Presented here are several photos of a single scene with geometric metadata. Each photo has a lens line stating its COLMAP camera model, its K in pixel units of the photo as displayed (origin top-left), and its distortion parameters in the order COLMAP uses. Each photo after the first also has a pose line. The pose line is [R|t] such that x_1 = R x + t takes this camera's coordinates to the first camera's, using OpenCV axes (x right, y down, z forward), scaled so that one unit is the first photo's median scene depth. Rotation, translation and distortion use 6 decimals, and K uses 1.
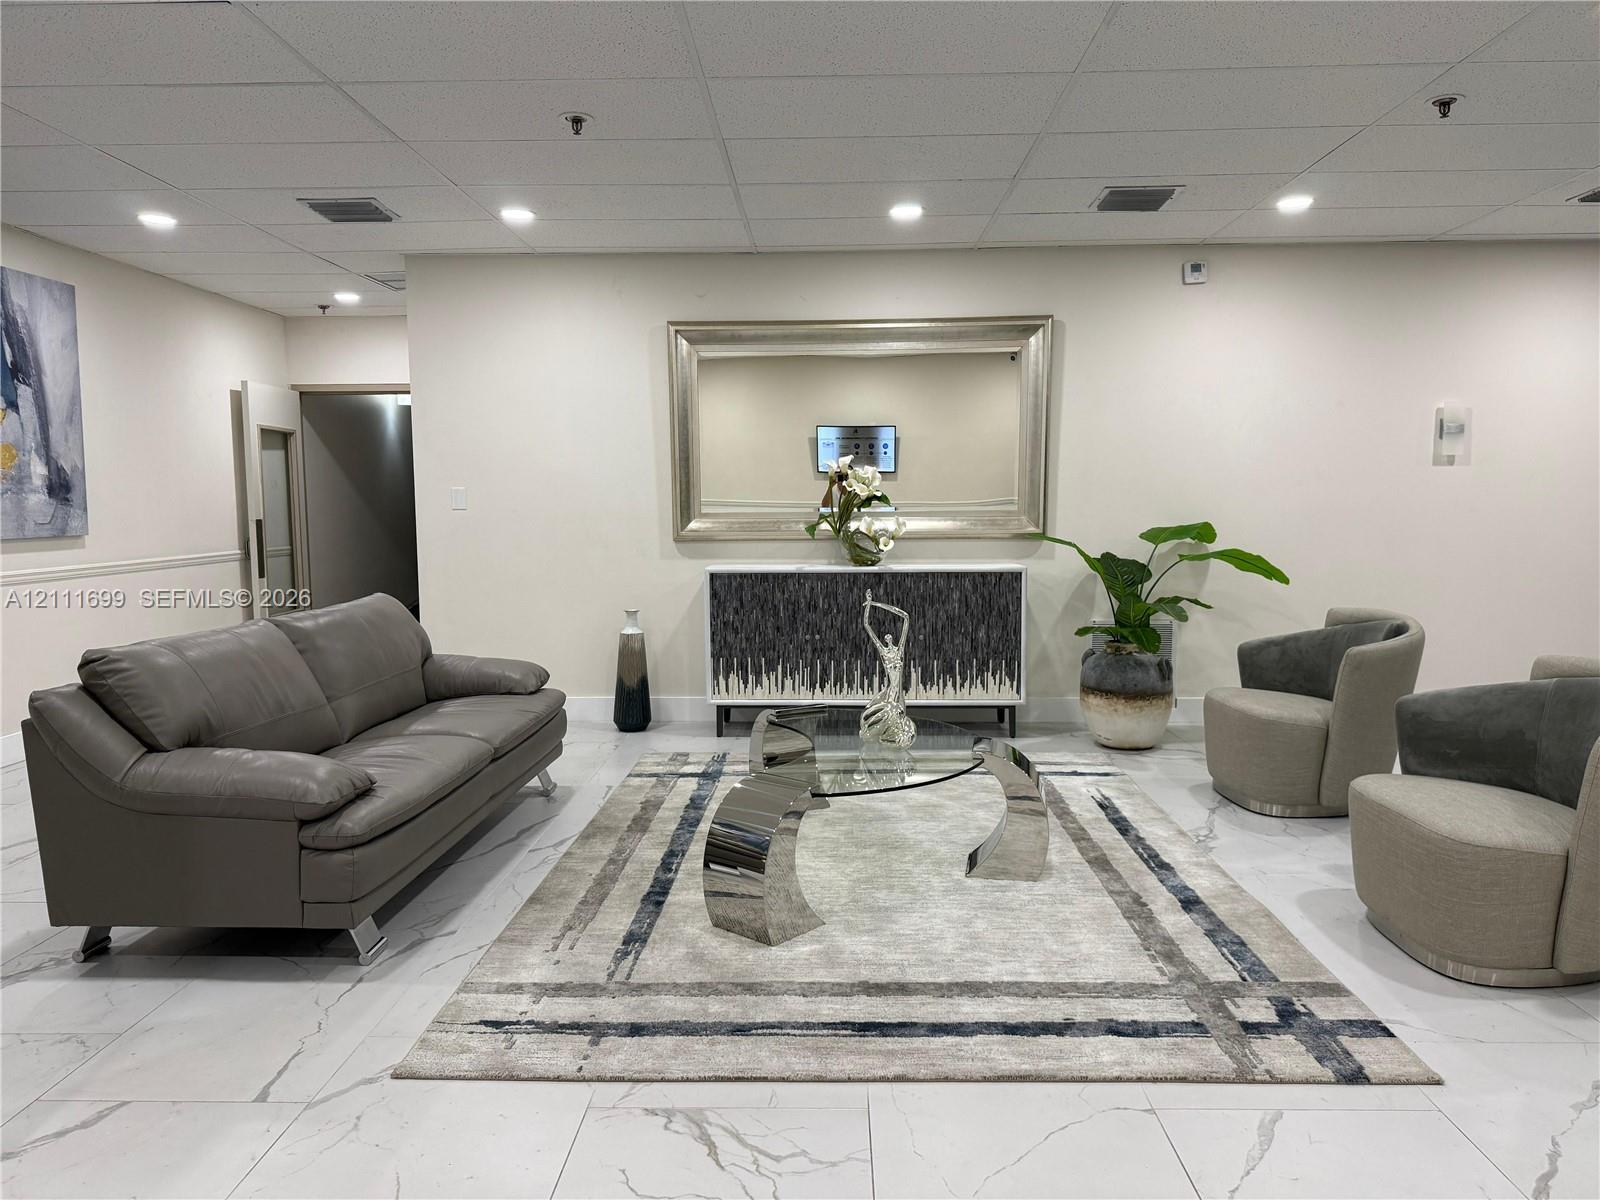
lens RADIAL K [[1143.6, 0, 801.9], [0, 1143.6, 601.8], [0, 0, 1]] dist [0.052388, -0.043872]
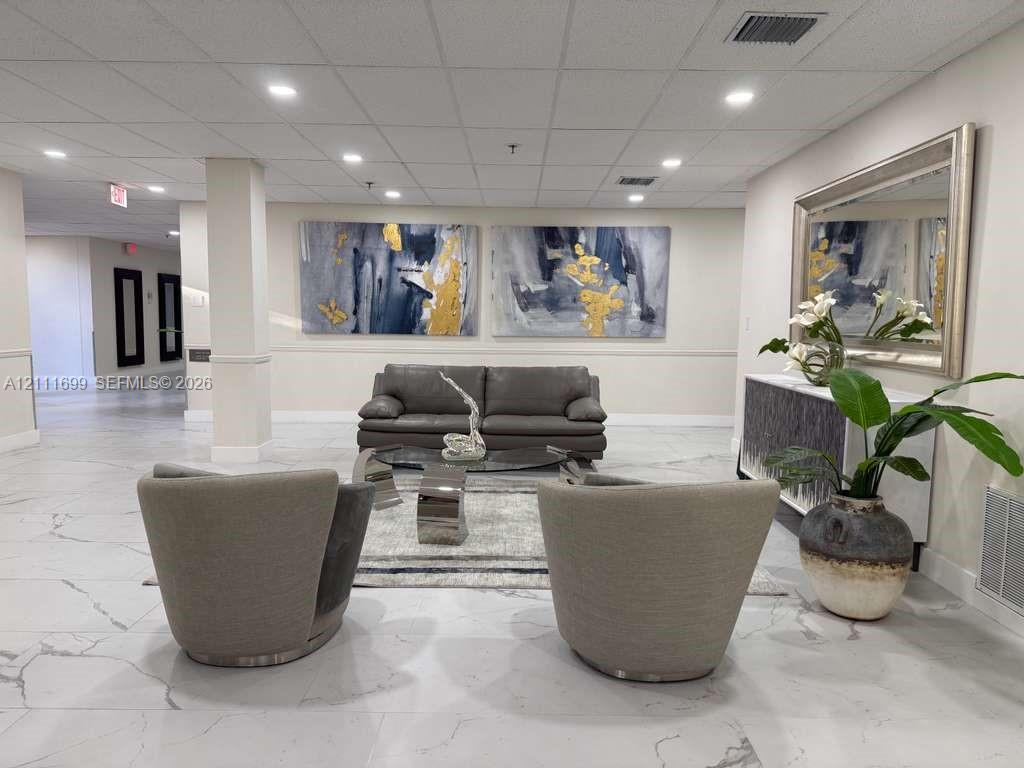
lens RADIAL K [[731.9, 0, 511.4], [0, 731.9, 384.4], [0, 0, 1]] dist [0.052388, -0.043872]
pose [[0.025004, 0.102119, -0.994458, 0.863899], [-0.100437, 0.989992, 0.099135, -0.083747], [0.994629, 0.097402, 0.035010, 0.708681]]
